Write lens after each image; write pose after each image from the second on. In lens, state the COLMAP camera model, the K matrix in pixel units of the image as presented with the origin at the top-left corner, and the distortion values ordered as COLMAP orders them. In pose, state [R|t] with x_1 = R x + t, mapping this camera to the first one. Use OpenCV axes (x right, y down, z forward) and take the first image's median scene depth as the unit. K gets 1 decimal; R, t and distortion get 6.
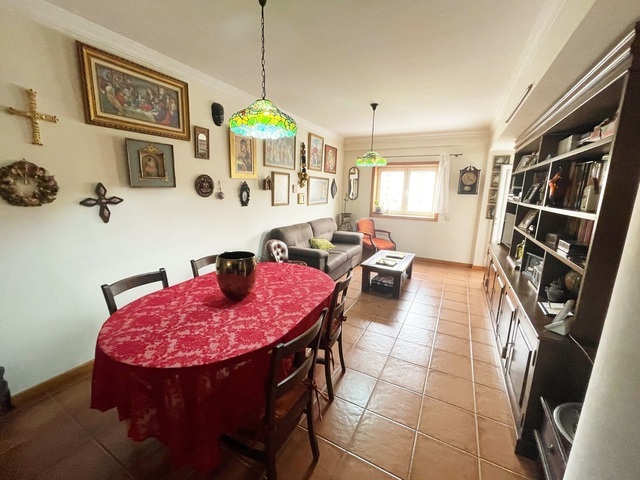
lens RADIAL K [[258.6, 0, 319.6], [0, 258.6, 237.2], [0, 0, 1]] dist [-0.003175, -0.000973]
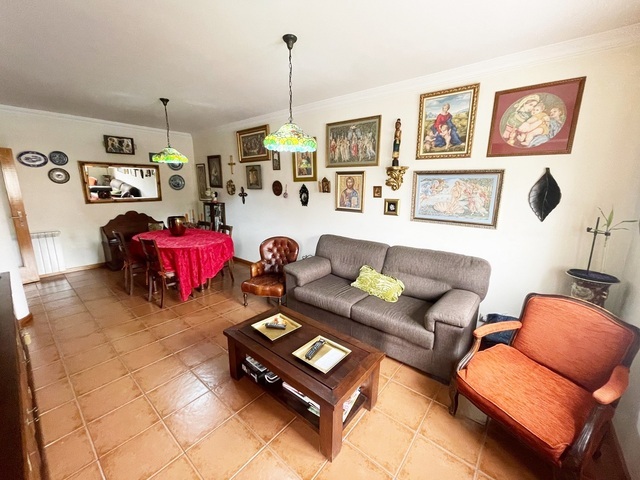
lens RADIAL K [[258.6, 0, 320.5], [0, 258.6, 239.8], [0, 0, 1]] dist [-0.003175, -0.000973]
pose [[-0.195452, 0.191727, -0.961790, 0.939444], [-0.189515, 0.954835, 0.228854, -0.286580], [0.962228, 0.227003, -0.150289, 1.449981]]
